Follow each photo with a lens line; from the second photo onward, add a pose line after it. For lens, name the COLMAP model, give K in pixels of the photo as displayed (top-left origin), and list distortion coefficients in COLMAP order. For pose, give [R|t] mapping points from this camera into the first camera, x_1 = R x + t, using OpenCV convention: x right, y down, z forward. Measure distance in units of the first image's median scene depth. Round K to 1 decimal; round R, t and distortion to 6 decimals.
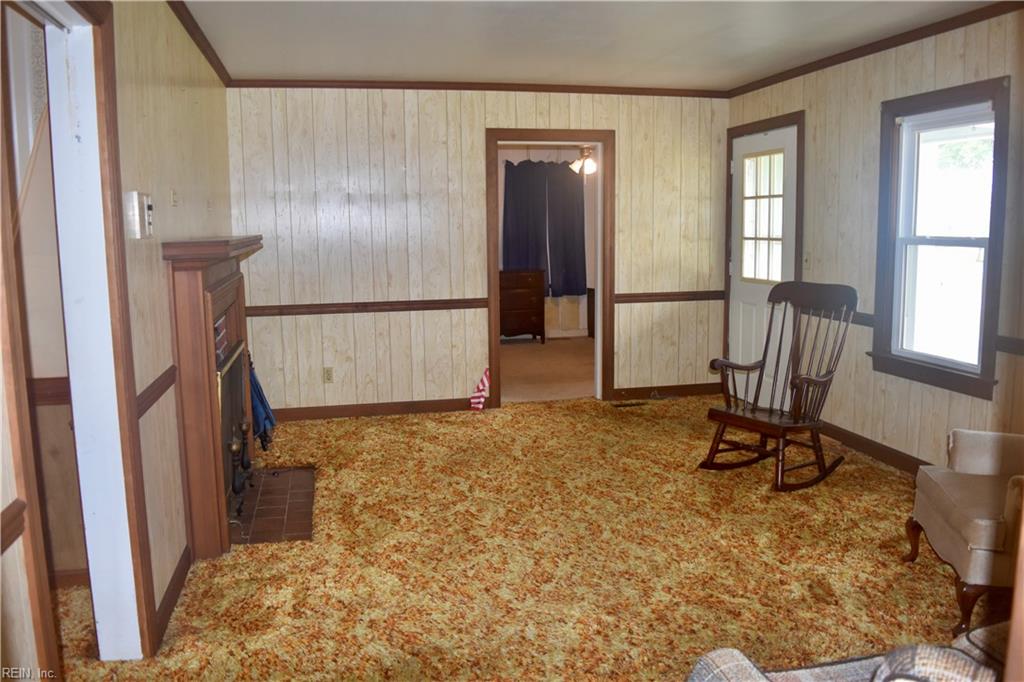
lens RADIAL K [[831.8, 0, 512.7], [0, 831.8, 338.8], [0, 0, 1]] dist [-0.014749, -0.007917]
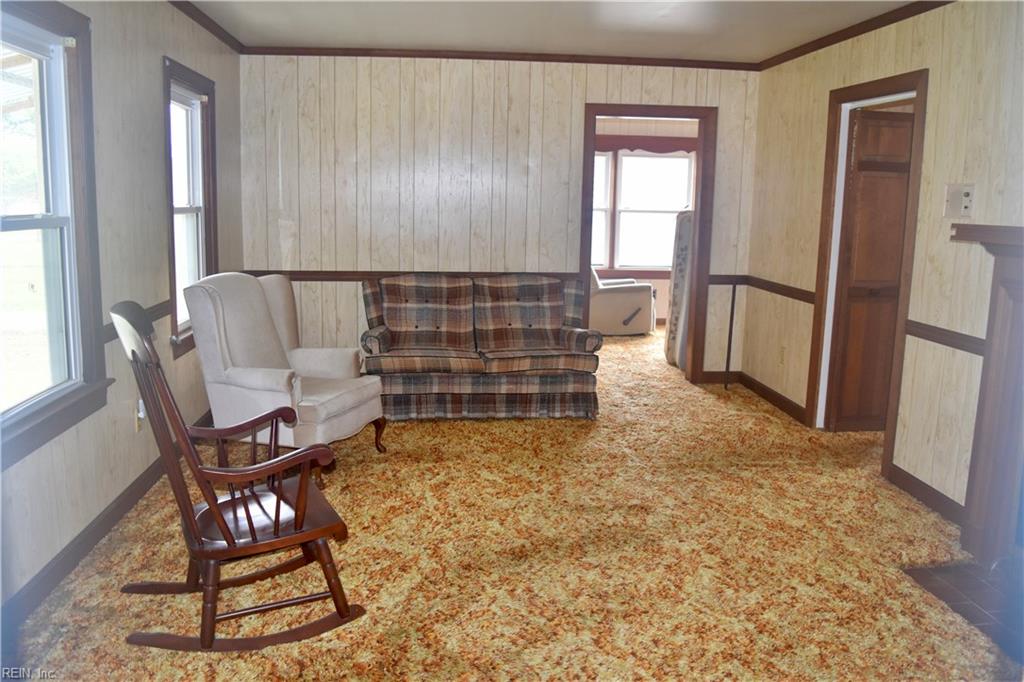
lens RADIAL K [[831.8, 0, 511.0], [0, 831.8, 336.6], [0, 0, 1]] dist [-0.014749, -0.007917]
pose [[-0.991150, -0.044241, 0.125155, 0.068064], [-0.005146, 0.954925, 0.296802, -0.250514], [-0.132644, 0.293531, -0.946702, 1.792227]]
